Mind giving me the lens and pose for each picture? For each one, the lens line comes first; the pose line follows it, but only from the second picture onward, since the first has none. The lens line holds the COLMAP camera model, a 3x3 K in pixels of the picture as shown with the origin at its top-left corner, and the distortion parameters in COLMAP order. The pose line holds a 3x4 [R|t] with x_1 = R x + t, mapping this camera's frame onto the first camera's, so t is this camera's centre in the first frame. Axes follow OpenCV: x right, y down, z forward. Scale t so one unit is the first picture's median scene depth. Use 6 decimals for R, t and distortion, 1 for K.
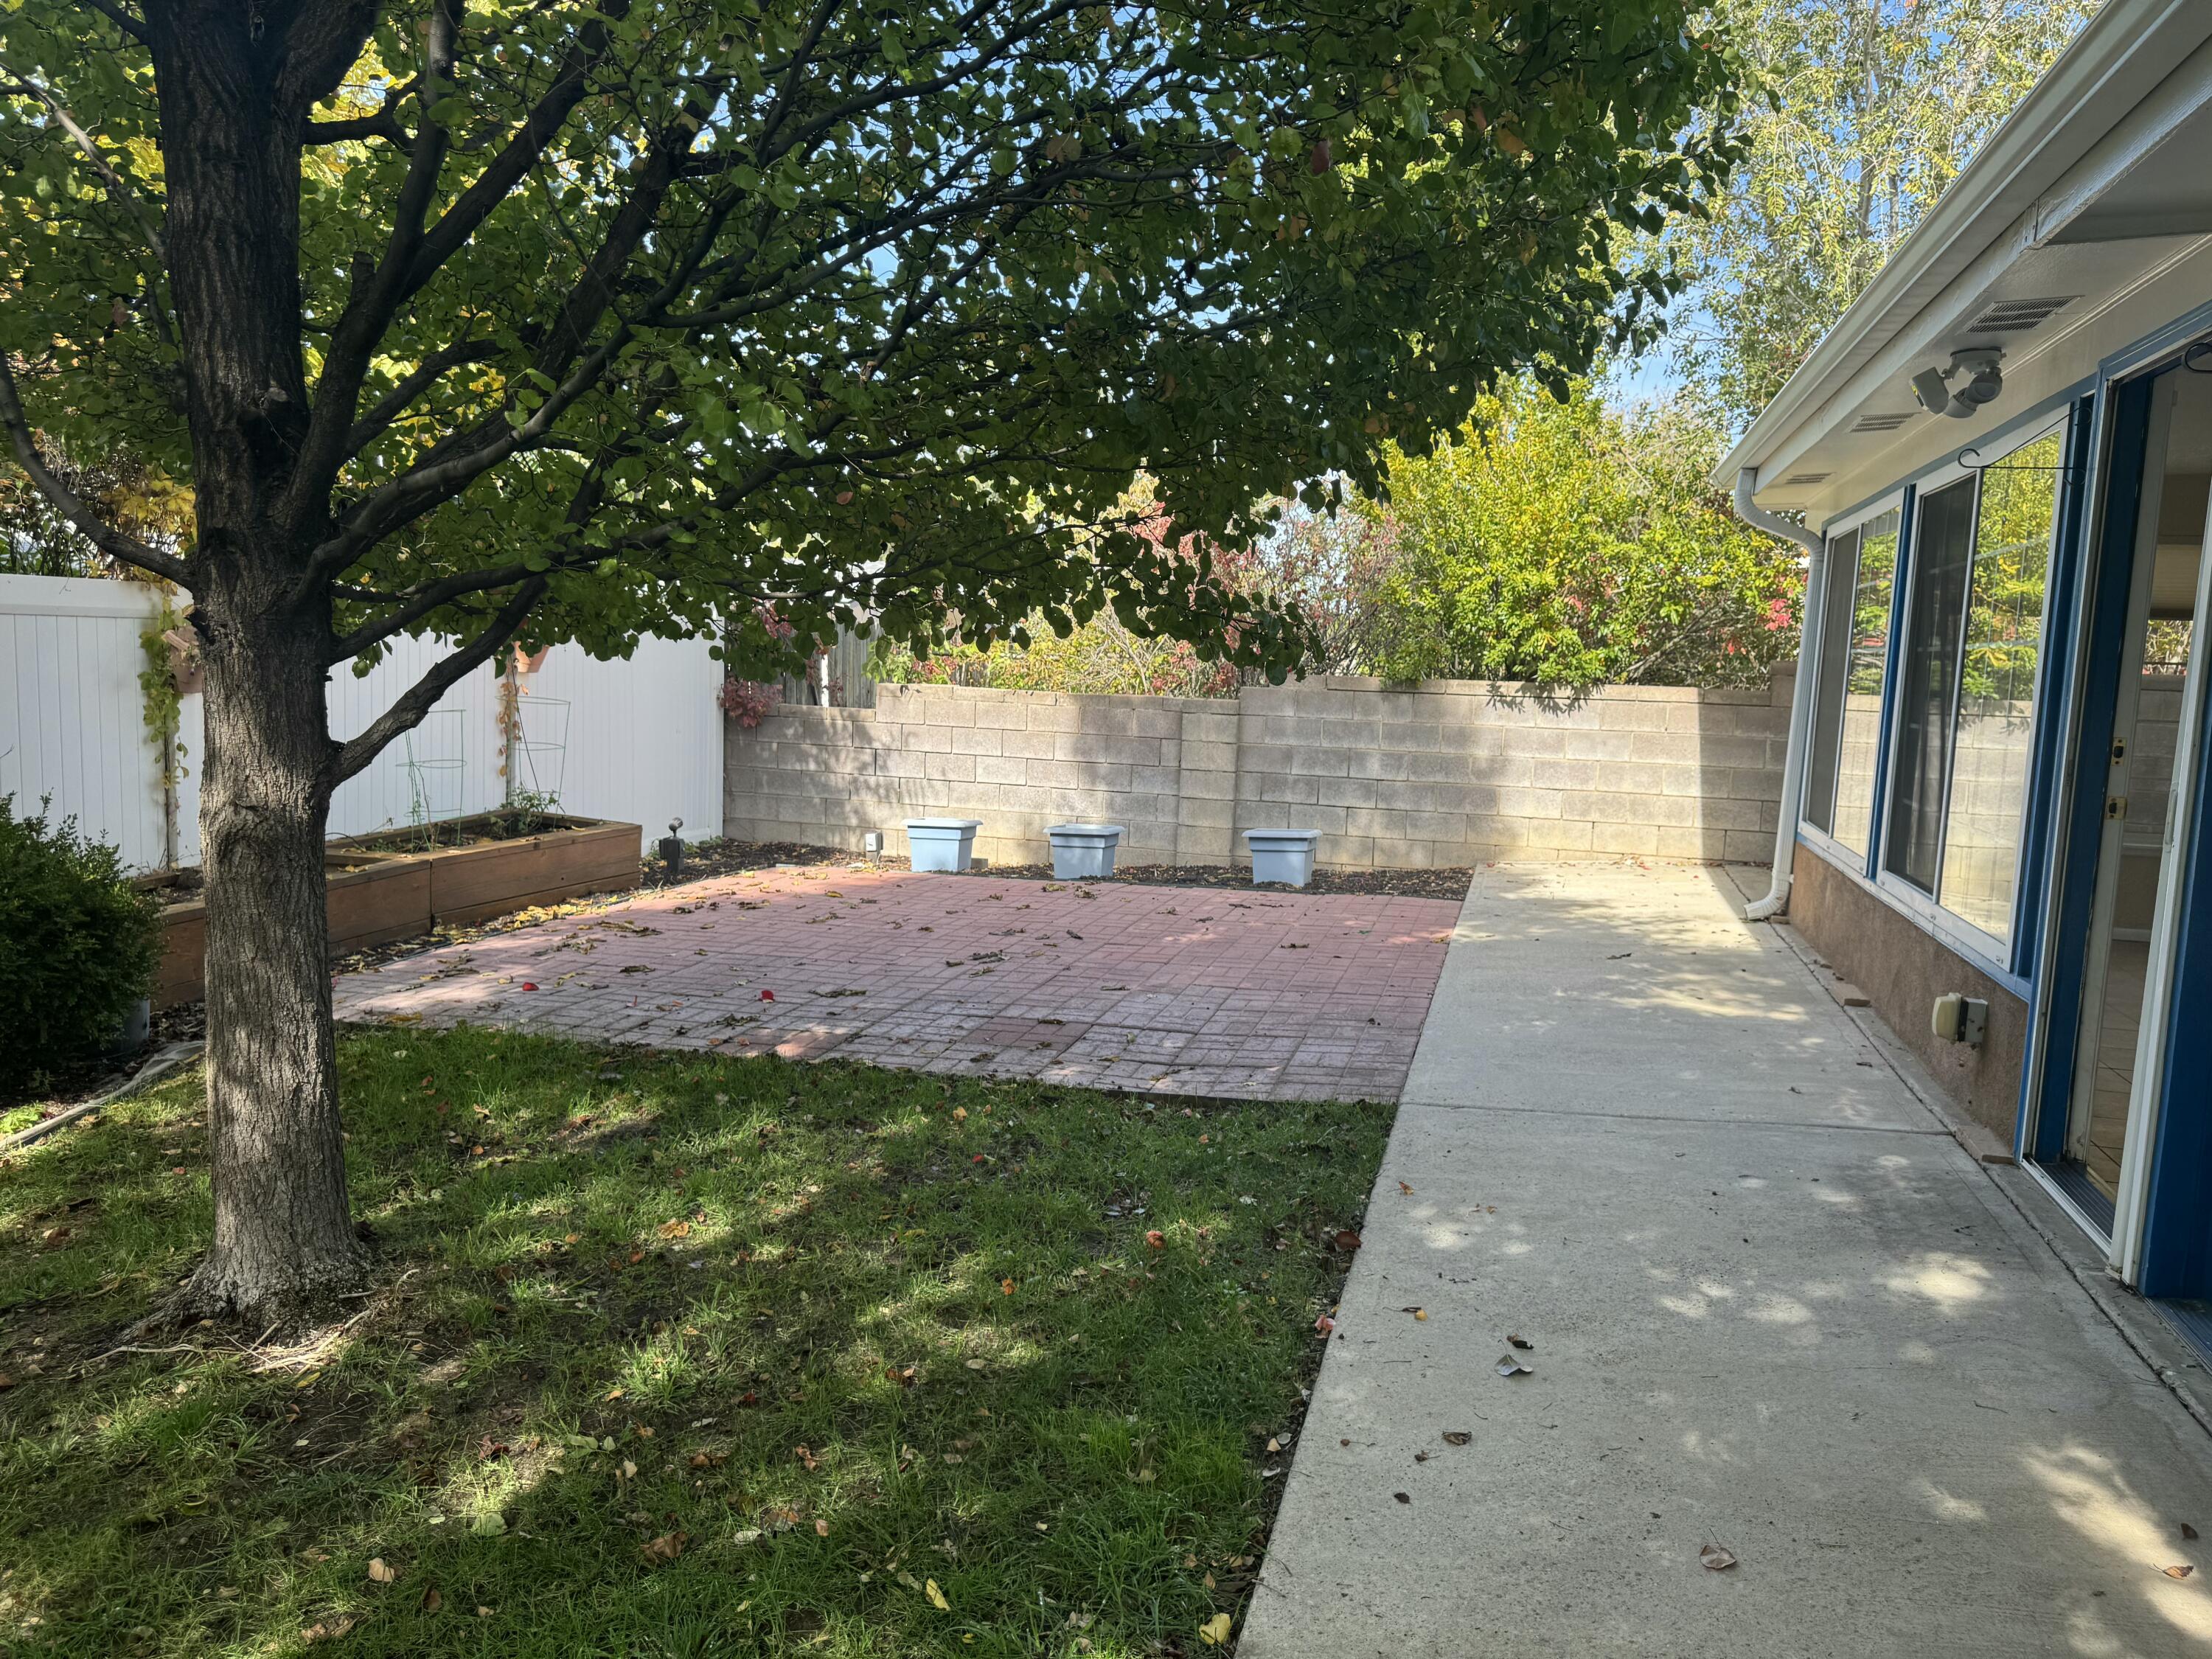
lens RADIAL K [[1553.3, 0, 1114.2], [0, 1553.3, 812.6], [0, 0, 1]] dist [0.046715, -0.058230]
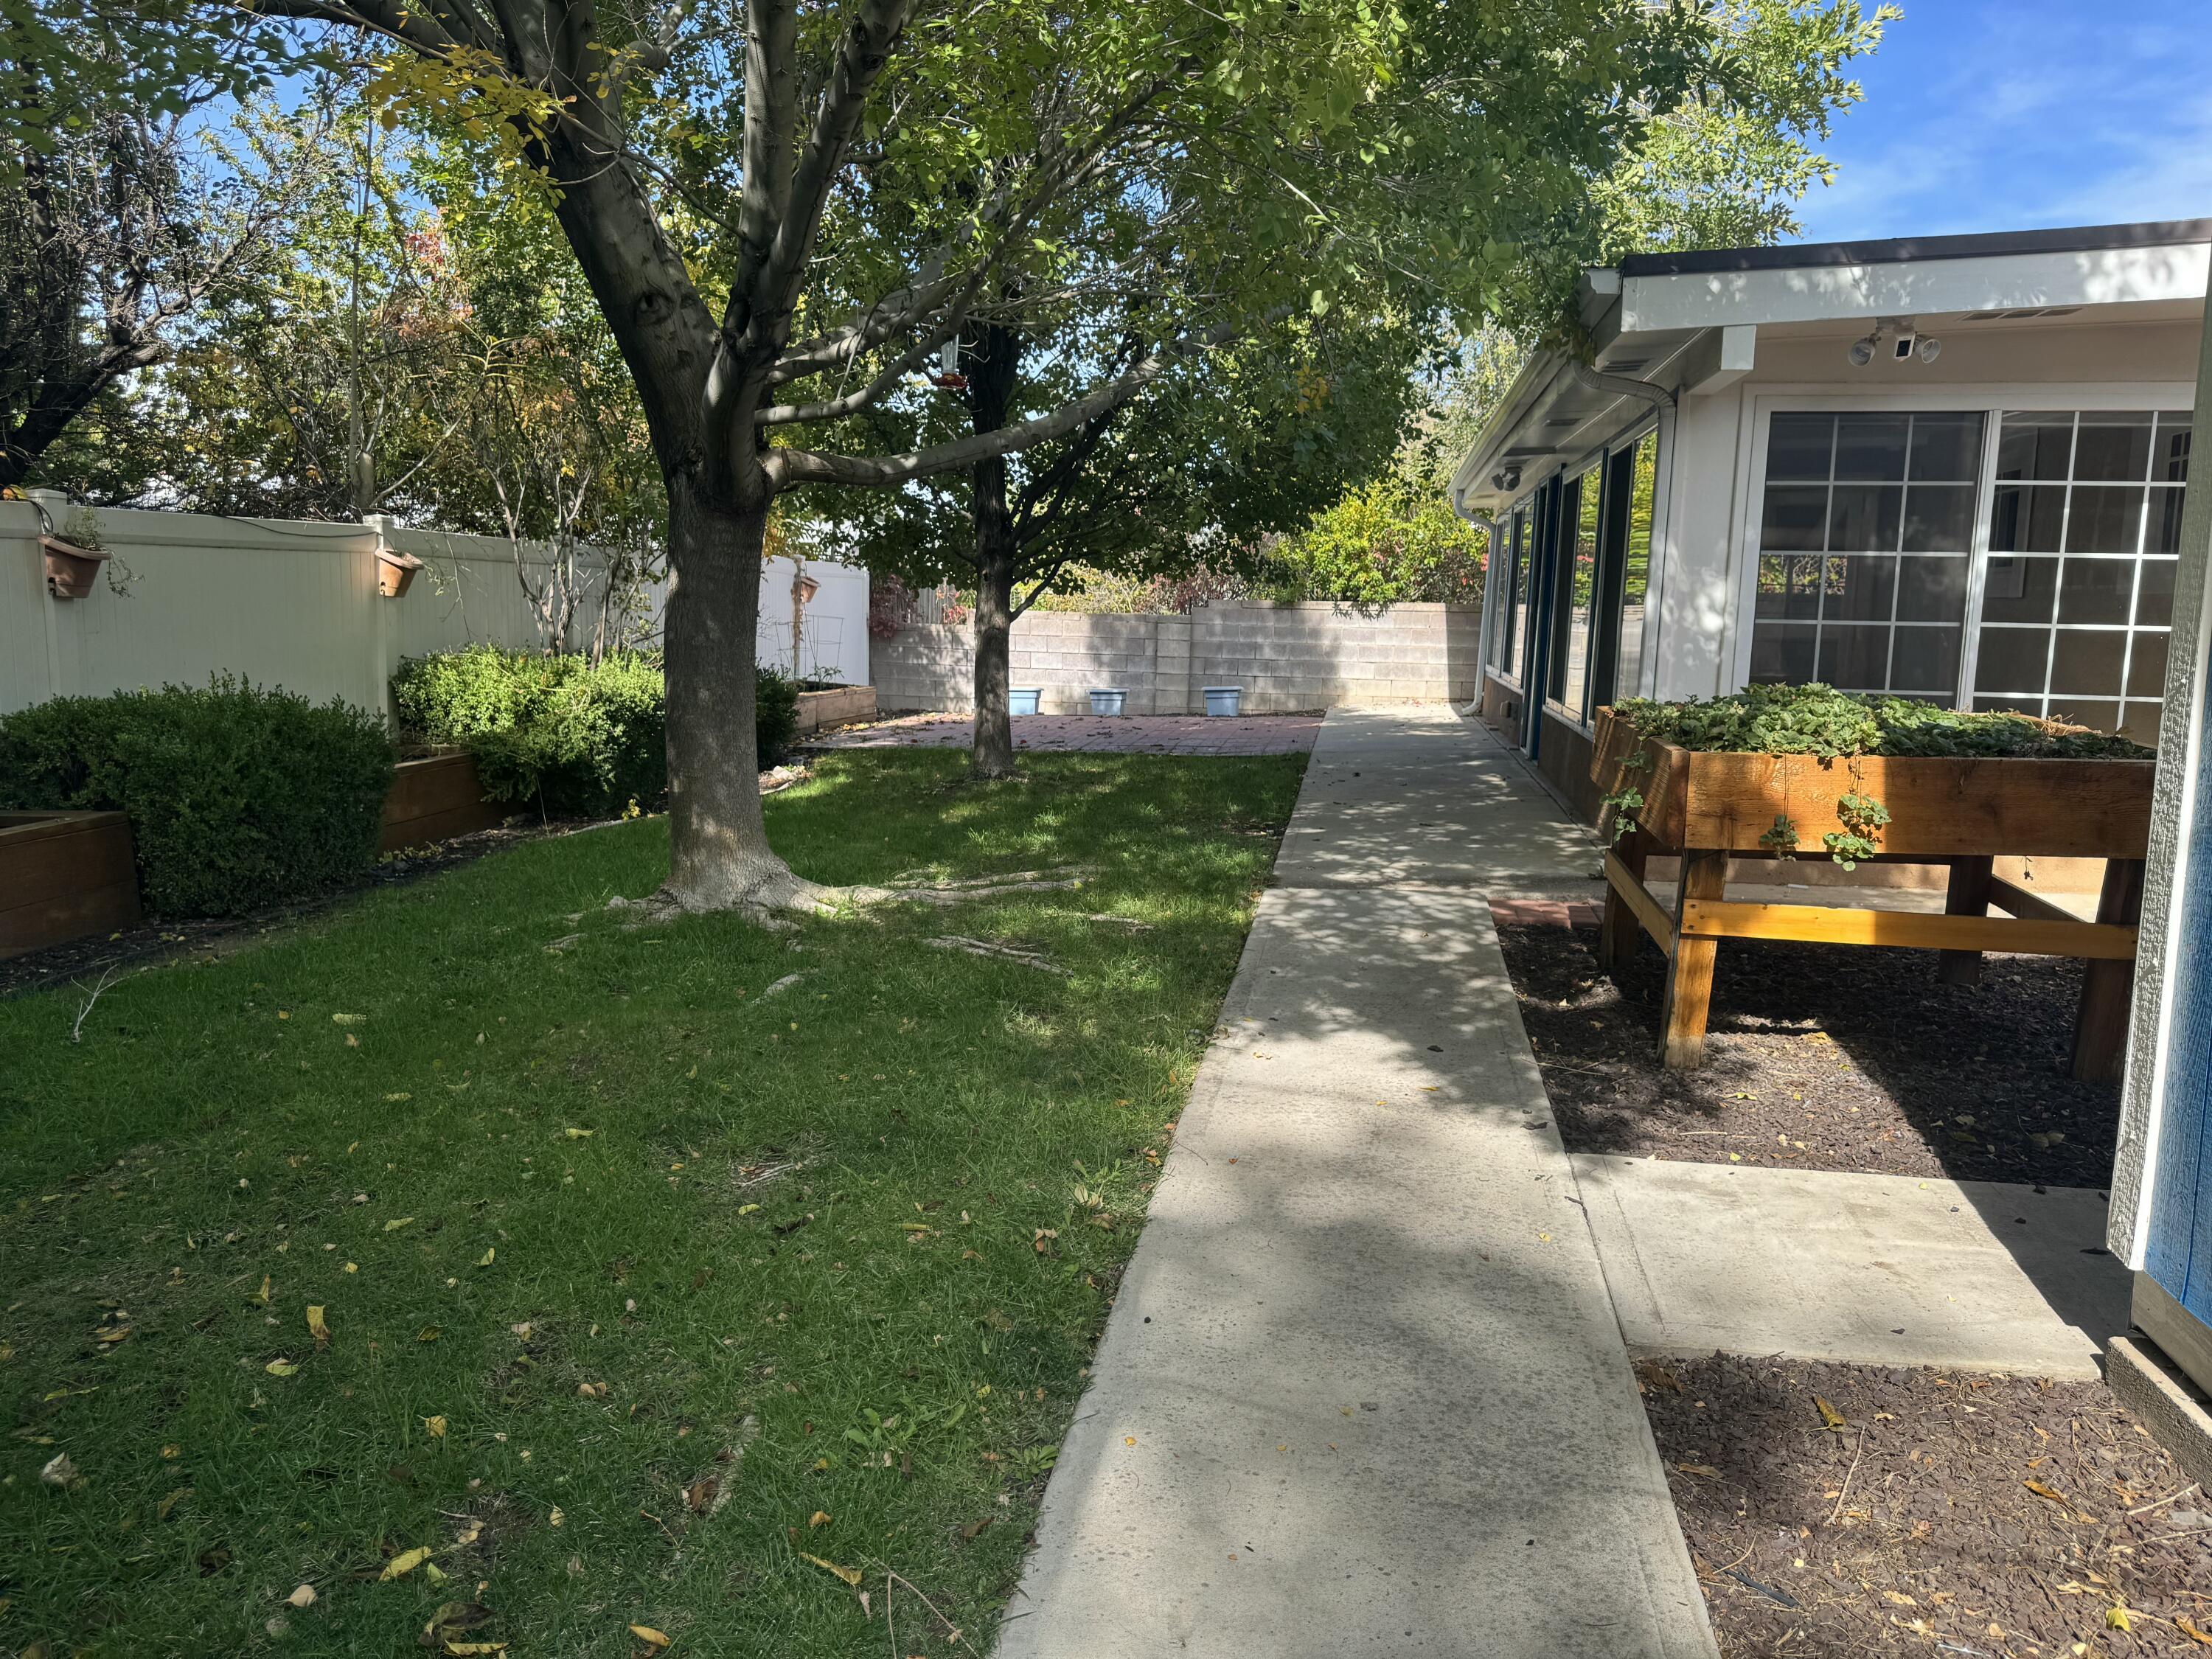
lens RADIAL K [[1553.3, 0, 1118.5], [0, 1553.3, 838.2], [0, 0, 1]] dist [0.046715, -0.058230]
pose [[0.993781, -0.028618, 0.107609, -0.200463], [0.023100, 0.998371, 0.052179, 0.086770], [-0.108927, -0.049369, 0.992823, -0.745447]]
